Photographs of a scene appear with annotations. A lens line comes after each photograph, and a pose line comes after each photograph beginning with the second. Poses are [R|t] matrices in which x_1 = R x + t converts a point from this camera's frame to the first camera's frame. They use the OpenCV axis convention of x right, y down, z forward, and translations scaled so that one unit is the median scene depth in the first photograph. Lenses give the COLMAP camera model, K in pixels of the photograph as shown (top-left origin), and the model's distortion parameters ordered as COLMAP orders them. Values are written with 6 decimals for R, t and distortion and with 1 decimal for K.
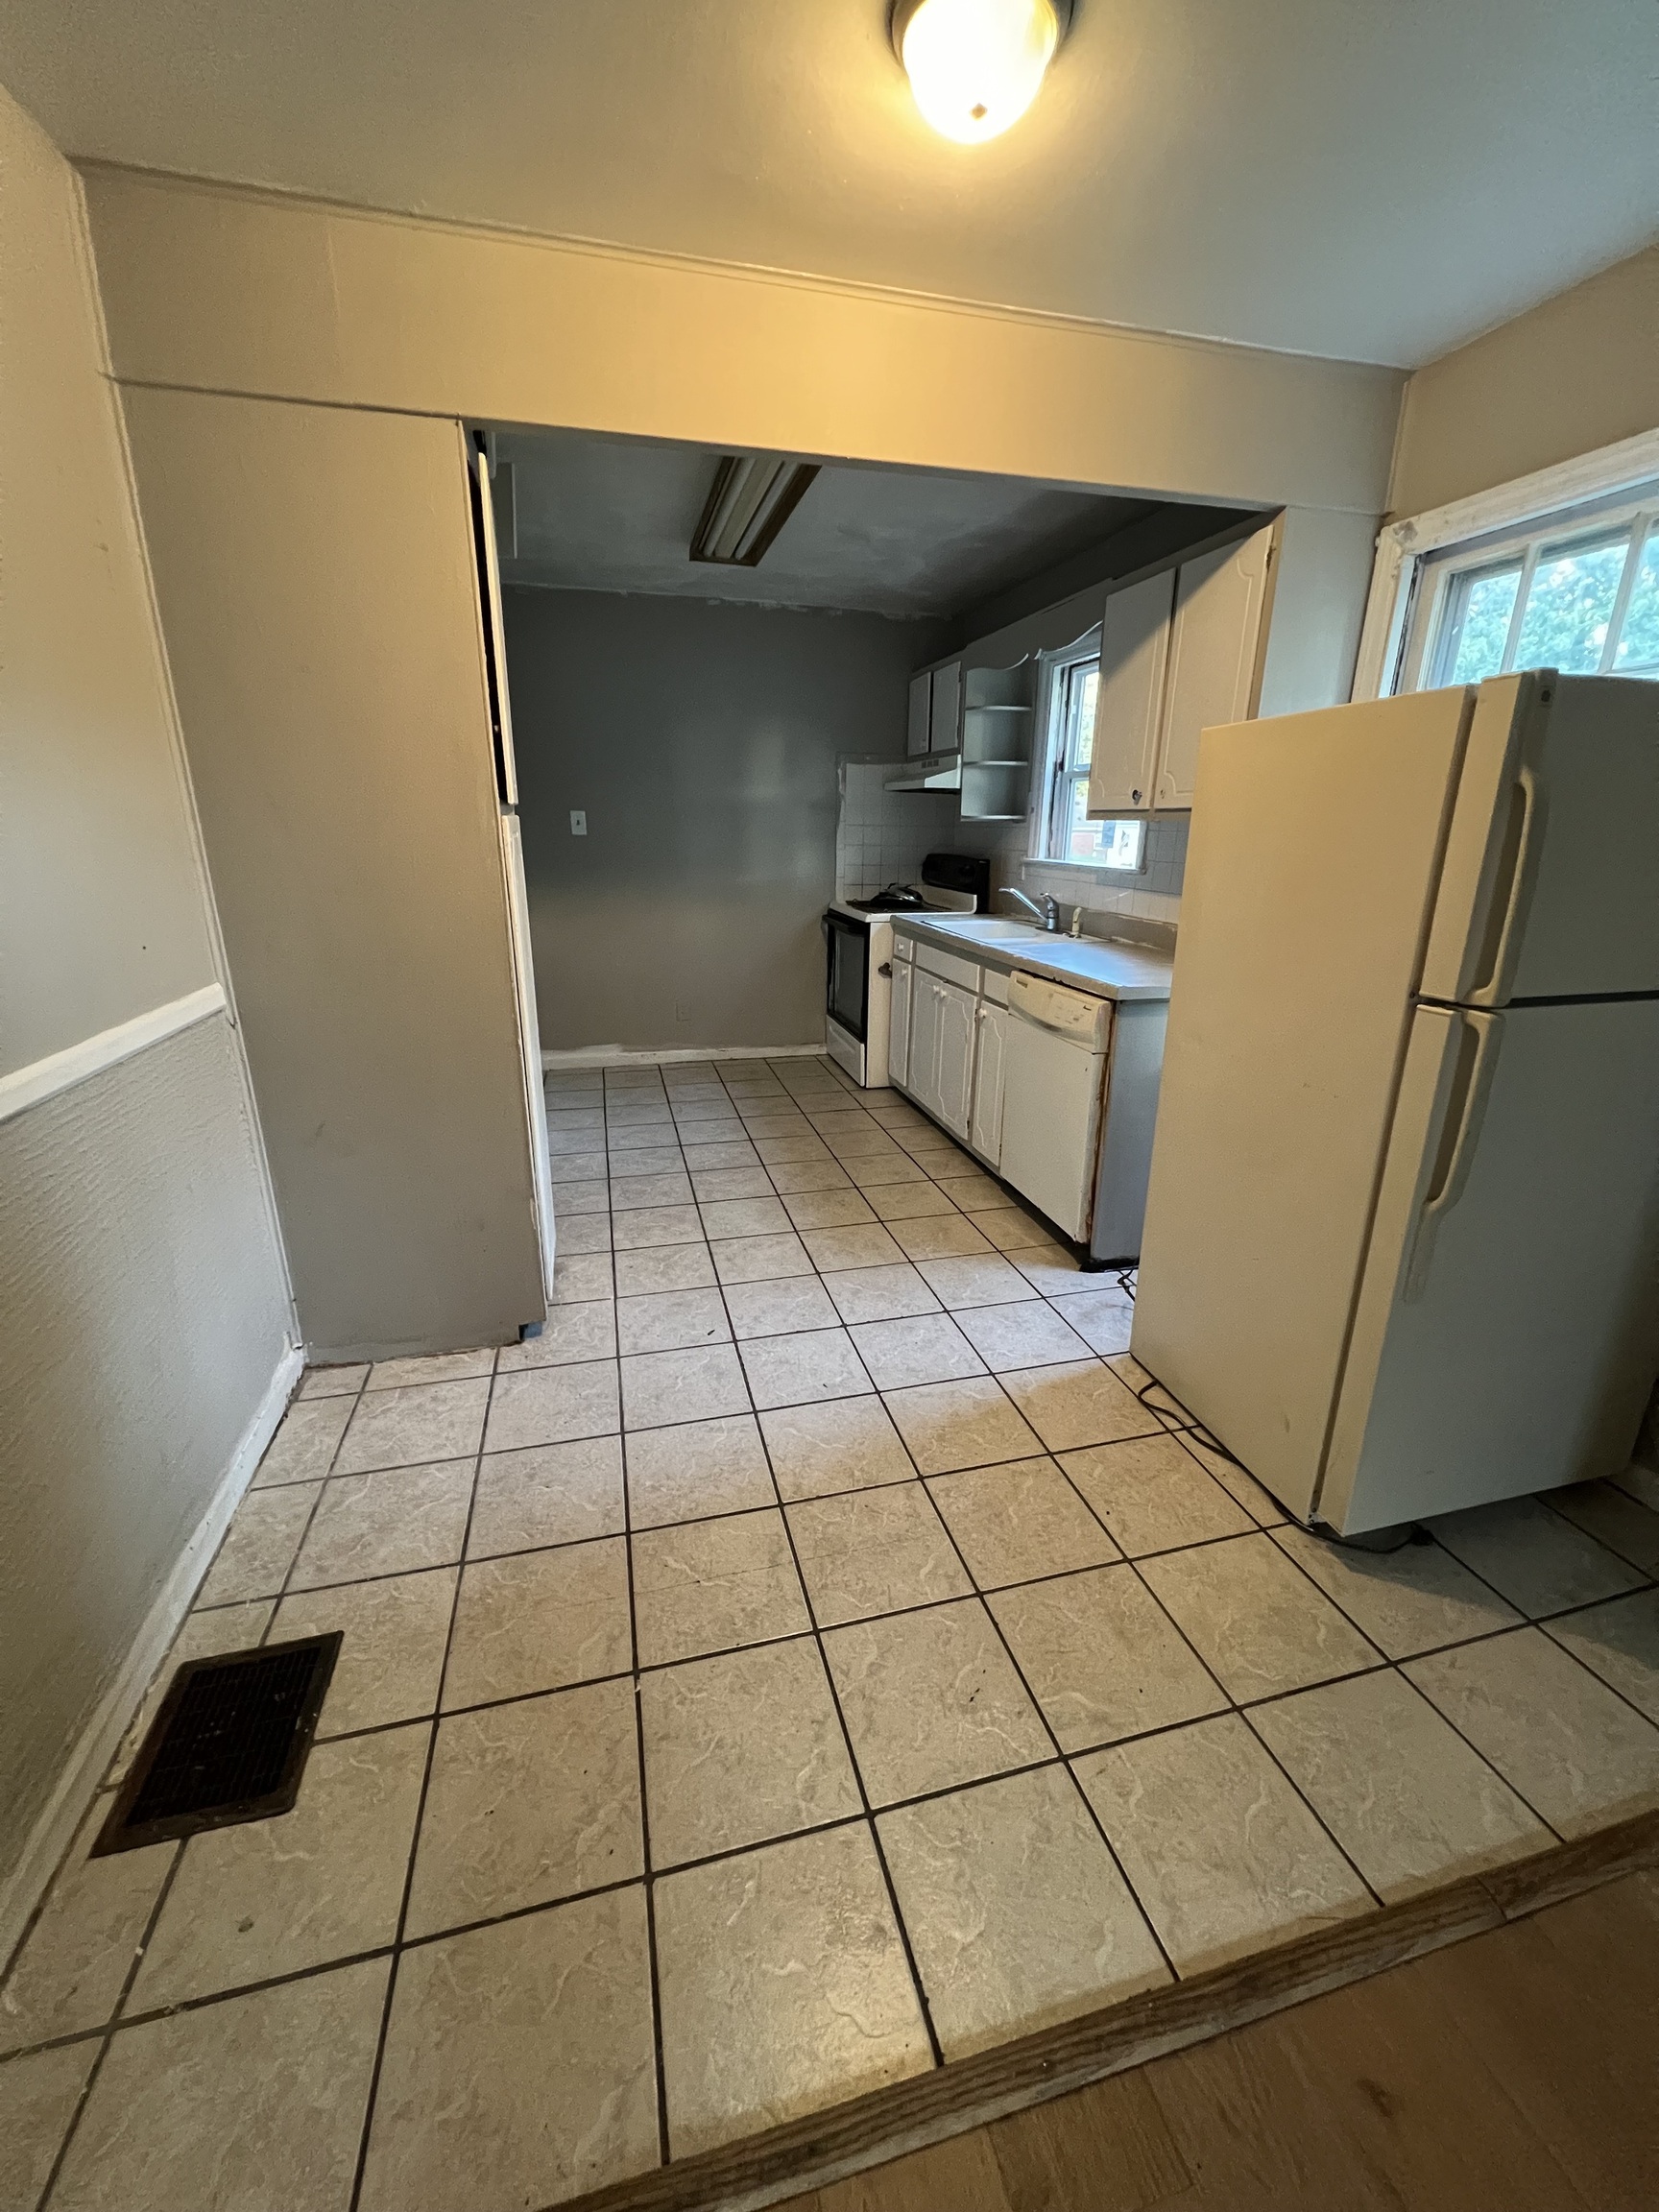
lens RADIAL K [[893.7, 0, 831.6], [0, 893.7, 1098.6], [0, 0, 1]] dist [-0.001627, -0.000235]
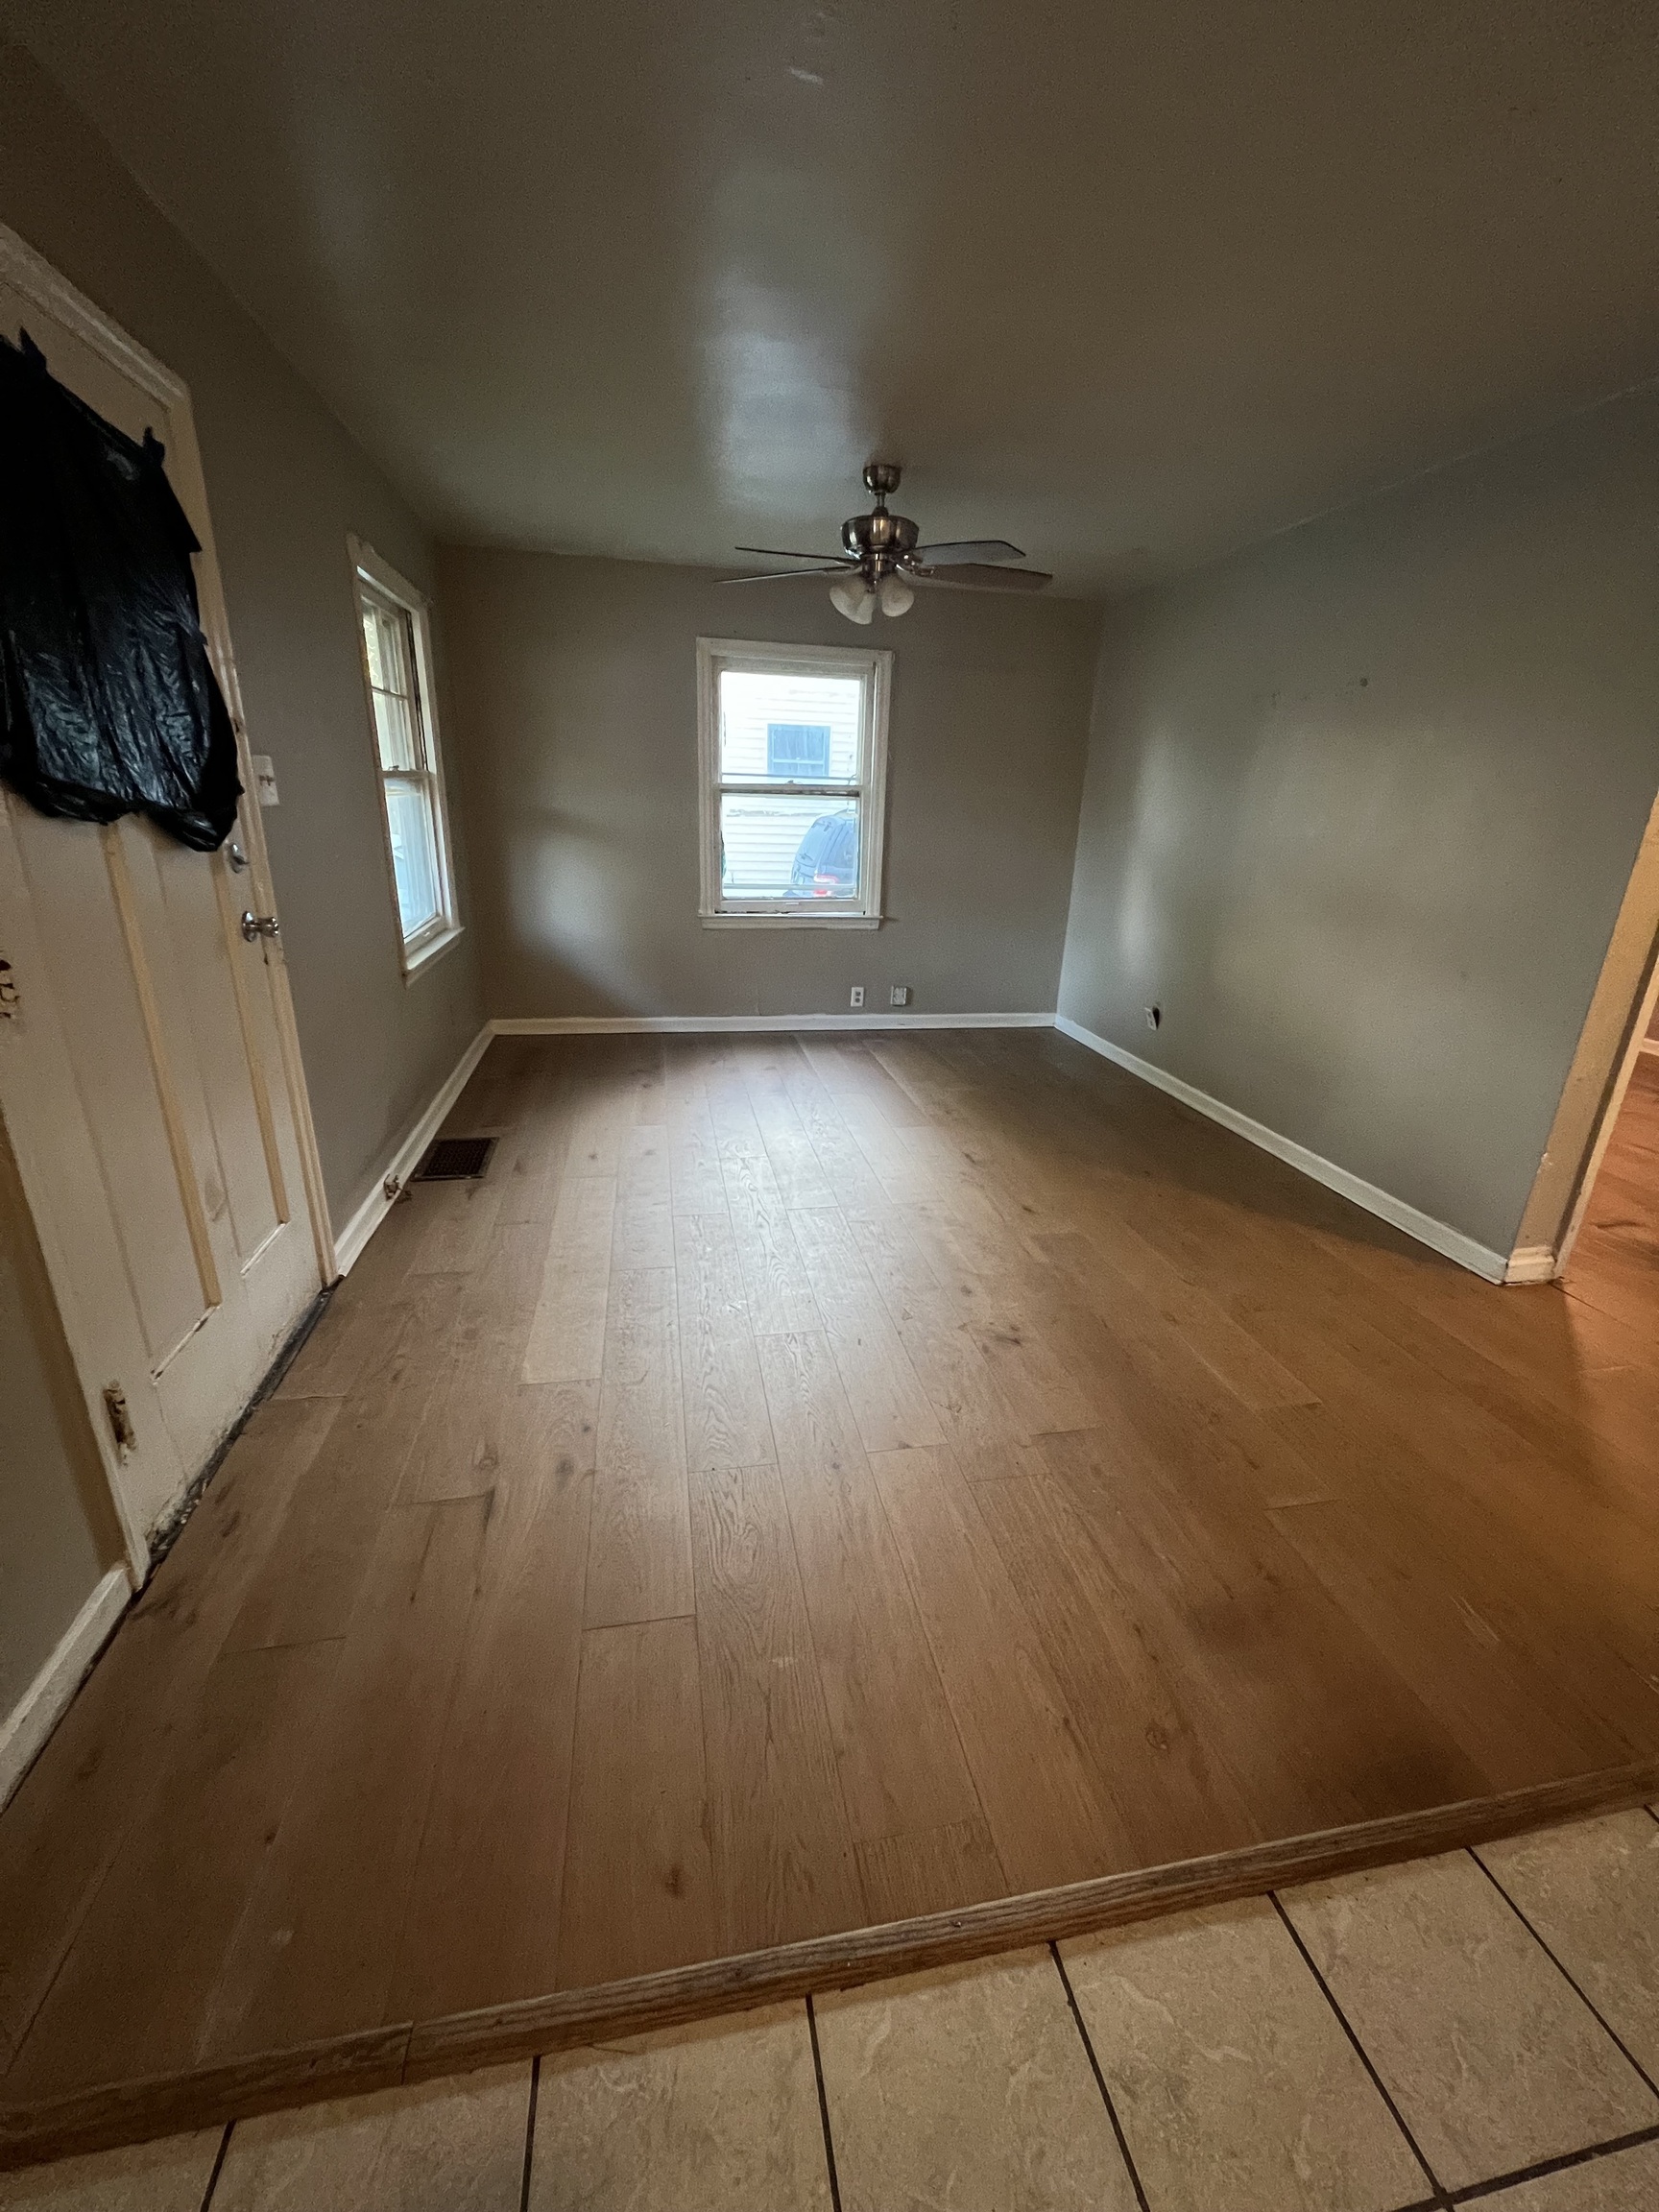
lens RADIAL K [[893.7, 0, 830.8], [0, 893.7, 1104.9], [0, 0, 1]] dist [-0.001627, -0.000235]
pose [[-0.996812, -0.065764, 0.045183, 0.375616], [-0.026260, 0.805120, 0.592530, -0.356564], [-0.075344, 0.589454, -0.804280, 1.176776]]
